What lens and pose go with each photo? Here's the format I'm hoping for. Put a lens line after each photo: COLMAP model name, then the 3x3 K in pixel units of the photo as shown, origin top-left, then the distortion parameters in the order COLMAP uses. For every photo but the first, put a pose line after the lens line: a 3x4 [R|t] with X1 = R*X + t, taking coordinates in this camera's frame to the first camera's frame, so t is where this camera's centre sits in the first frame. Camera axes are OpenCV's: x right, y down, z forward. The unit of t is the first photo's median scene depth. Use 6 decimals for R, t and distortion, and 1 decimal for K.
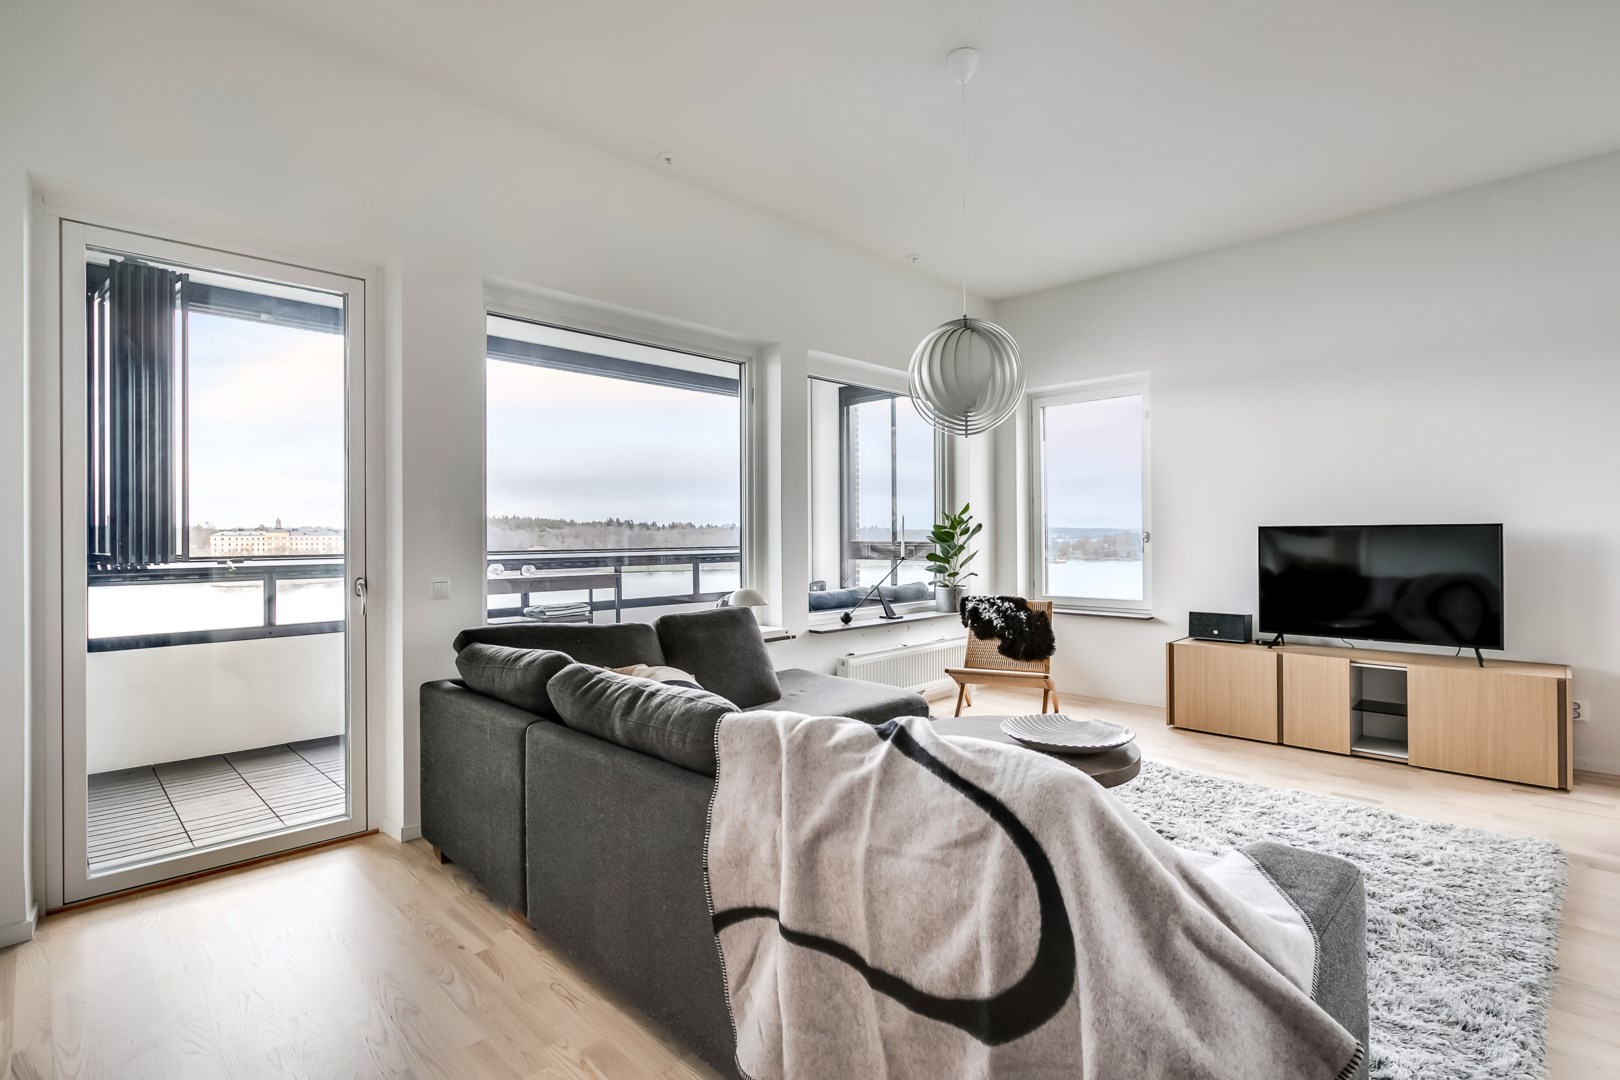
lens RADIAL K [[775.7, 0, 818.3], [0, 775.7, 534.0], [0, 0, 1]] dist [-0.005224, 0.000052]
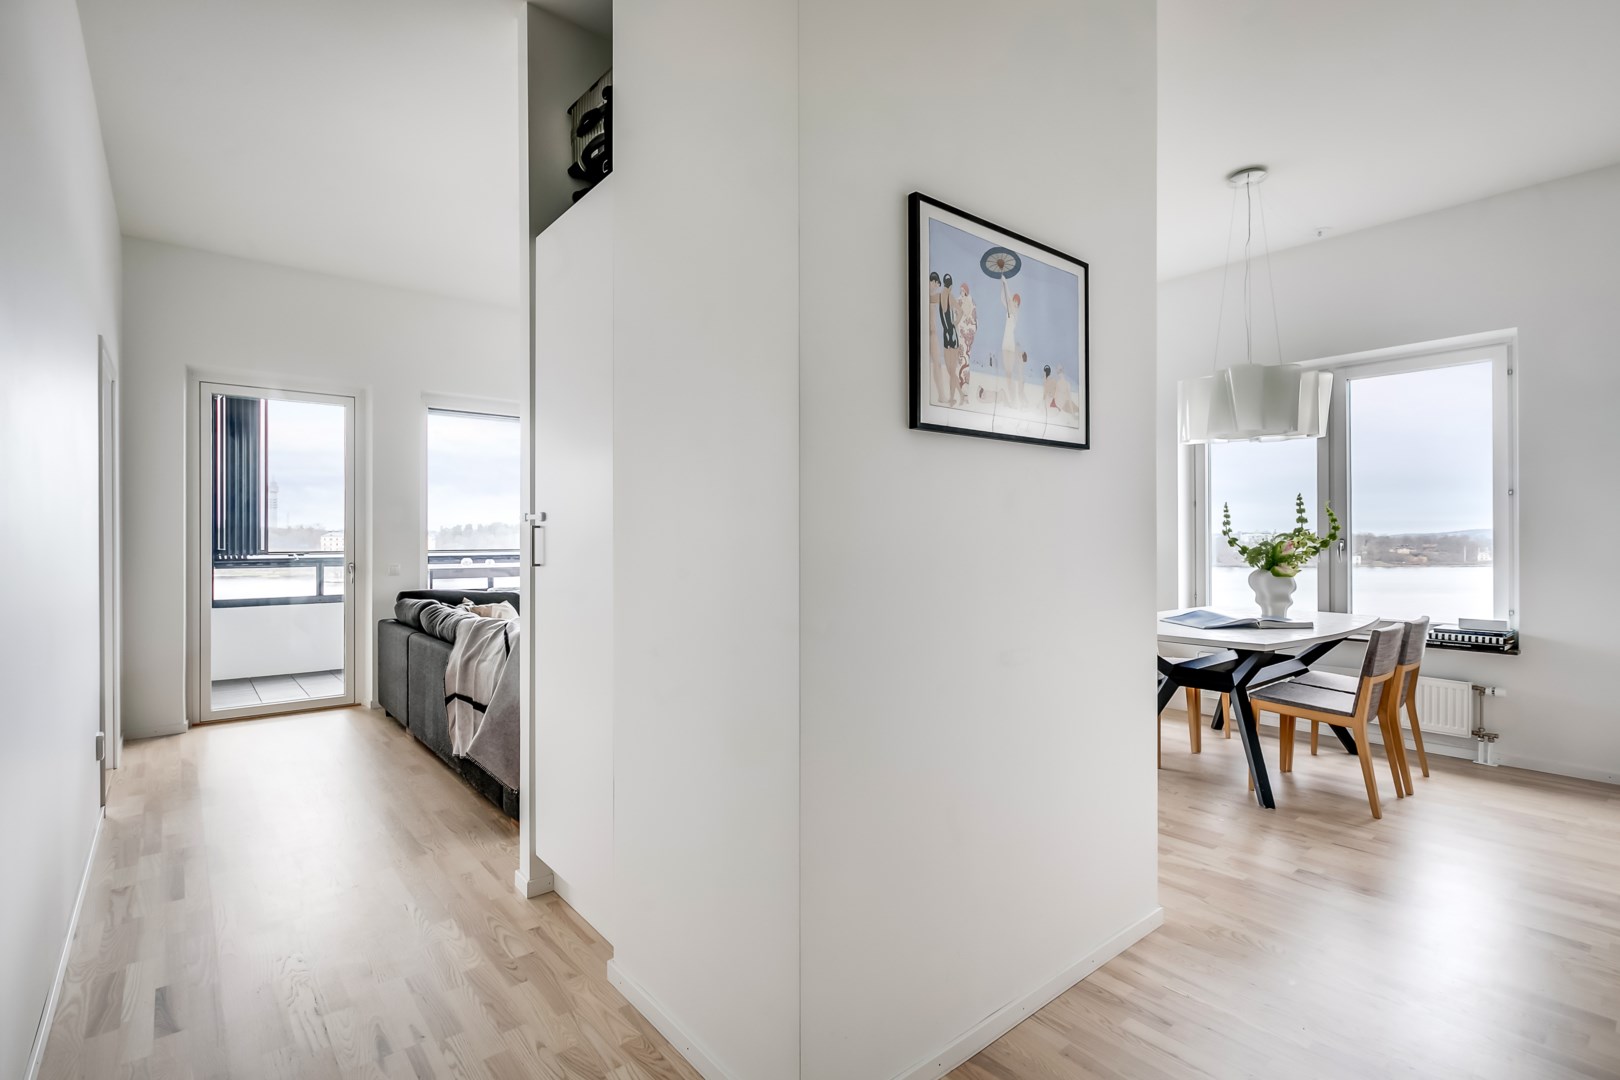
lens RADIAL K [[751.1, 0, 788.0], [0, 751.1, 538.3], [0, 0, 1]] dist [-0.000073, -0.000787]
pose [[0.994009, 0.005118, -0.109183, 0.403997], [-0.004949, 0.999986, 0.001812, -0.005979], [0.109191, -0.001261, 0.994020, -0.415179]]
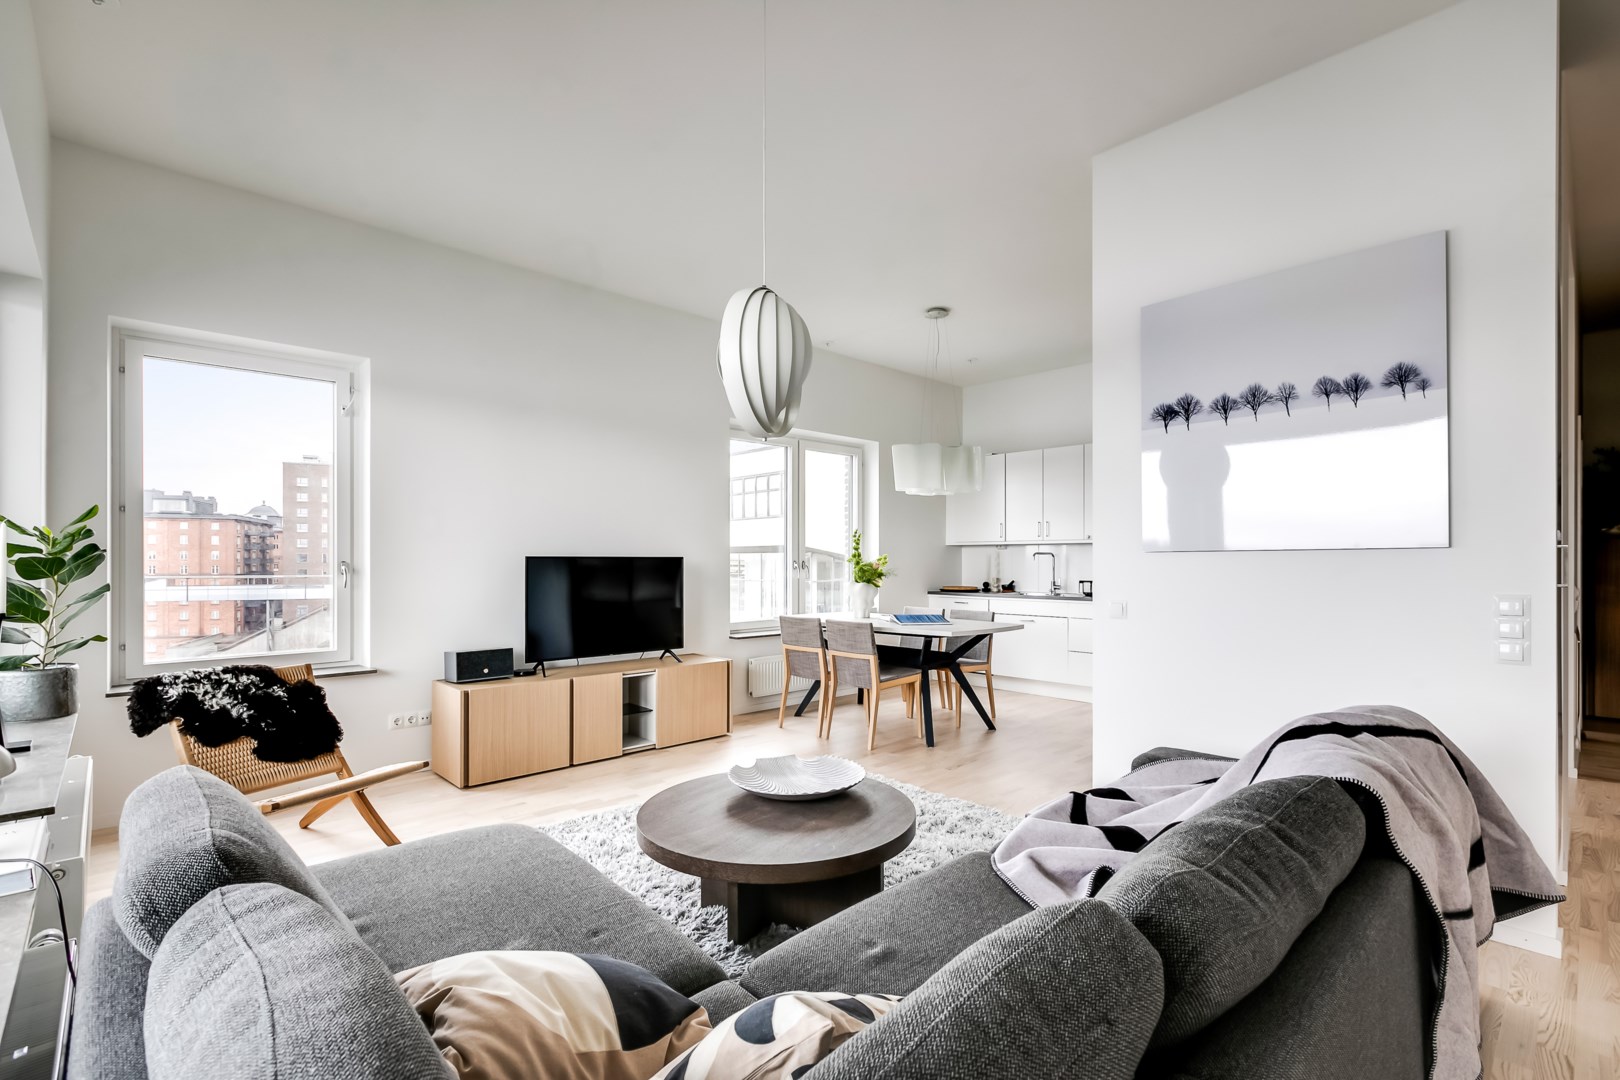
lens RADIAL K [[734.4, 0, 814.2], [0, 734.4, 553.4], [0, 0, 1]] dist [0.000443, 0.000064]
pose [[0.032214, 0.016088, 0.999352, -0.355694], [-0.001557, 0.999870, -0.016047, 0.000684], [-0.999480, -0.001039, 0.032235, 0.592580]]
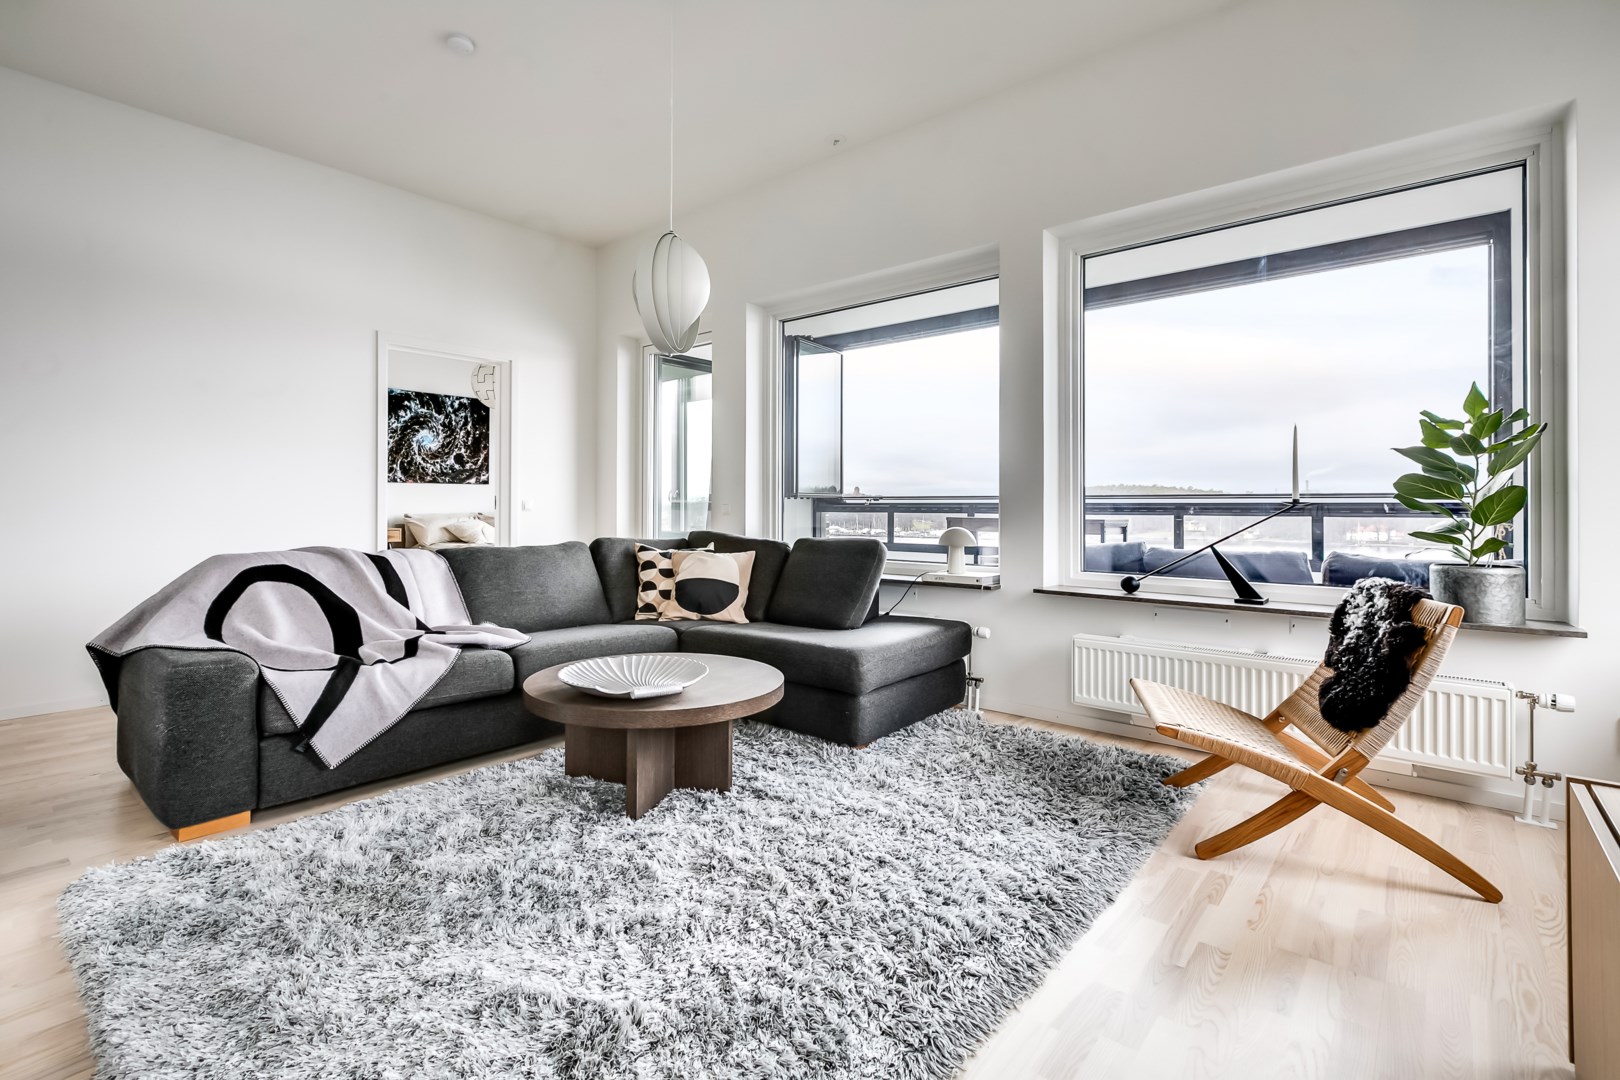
lens RADIAL K [[746.9, 0, 781.7], [0, 746.9, 500.9], [0, 0, 1]] dist [-0.000782, -0.000476]
pose [[0.059004, 0.000002, -0.998258, 0.725366], [-0.003084, 0.999995, -0.000181, 0.037239], [0.998253, 0.003090, 0.059004, 0.695575]]
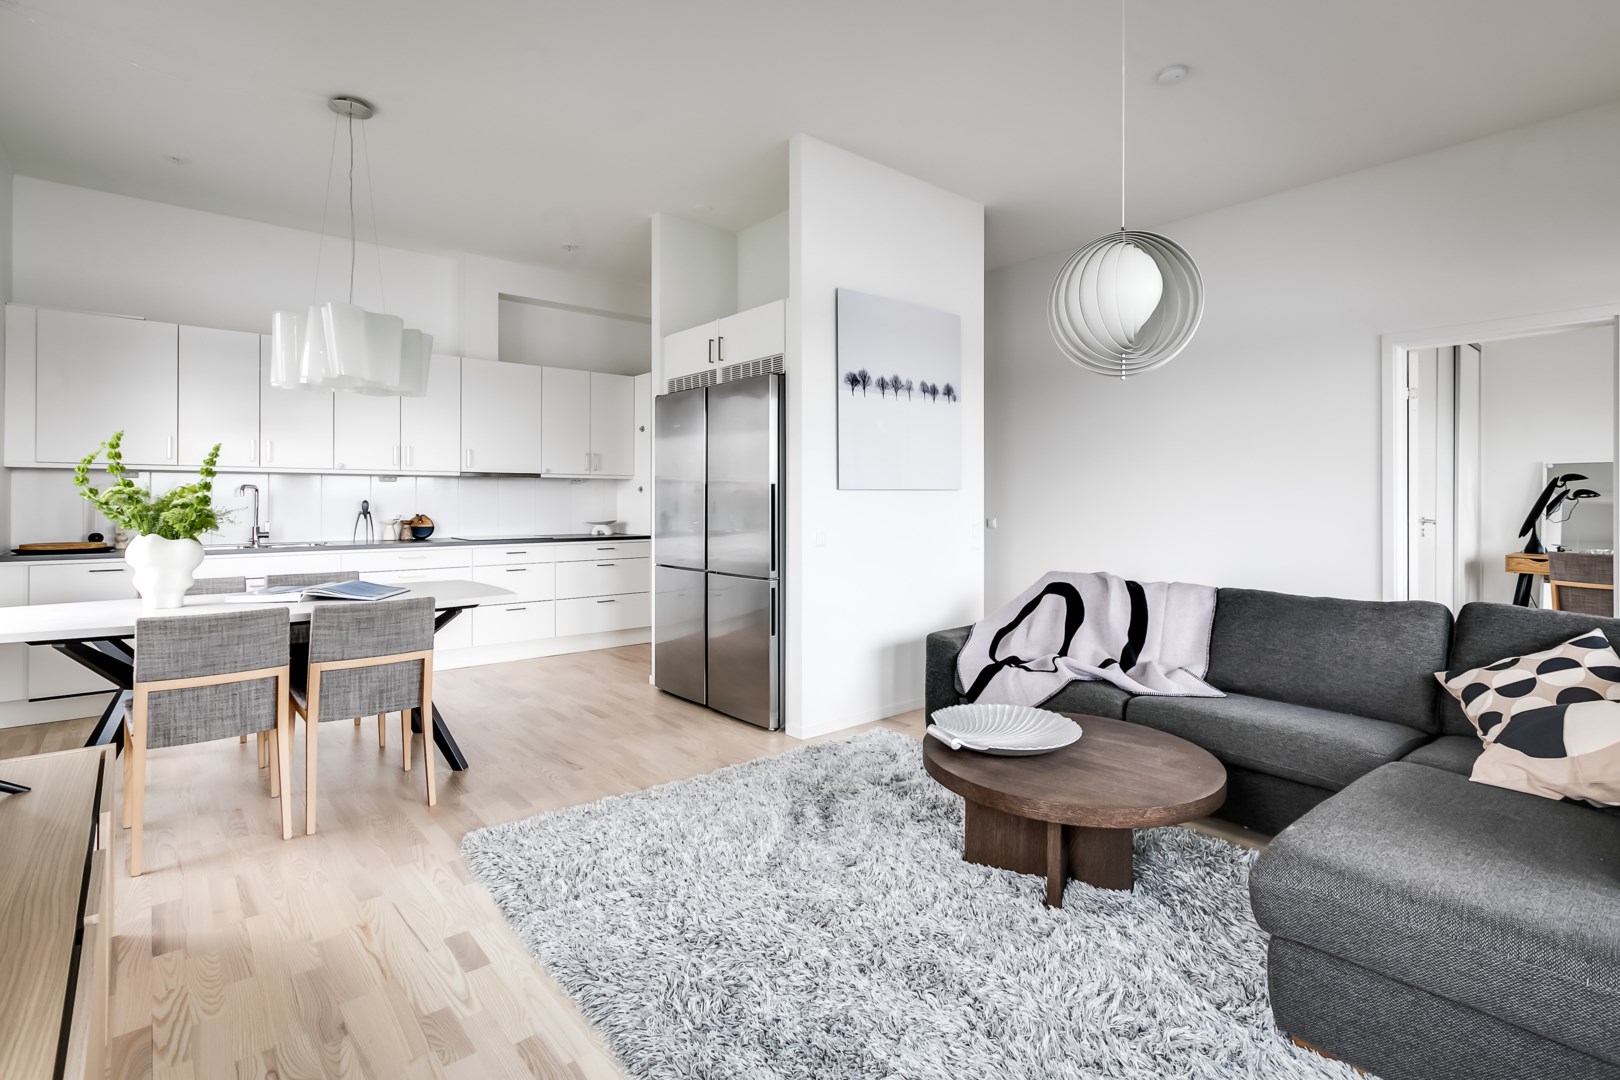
lens RADIAL K [[753.2, 0, 811.4], [0, 753.2, 492.8], [0, 0, 1]] dist [0.000406, -0.000037]
pose [[-0.997732, 0.010015, 0.066561, 0.291896], [0.009476, 0.999920, -0.008413, 0.001366], [-0.066640, -0.007763, -0.997747, 1.160441]]
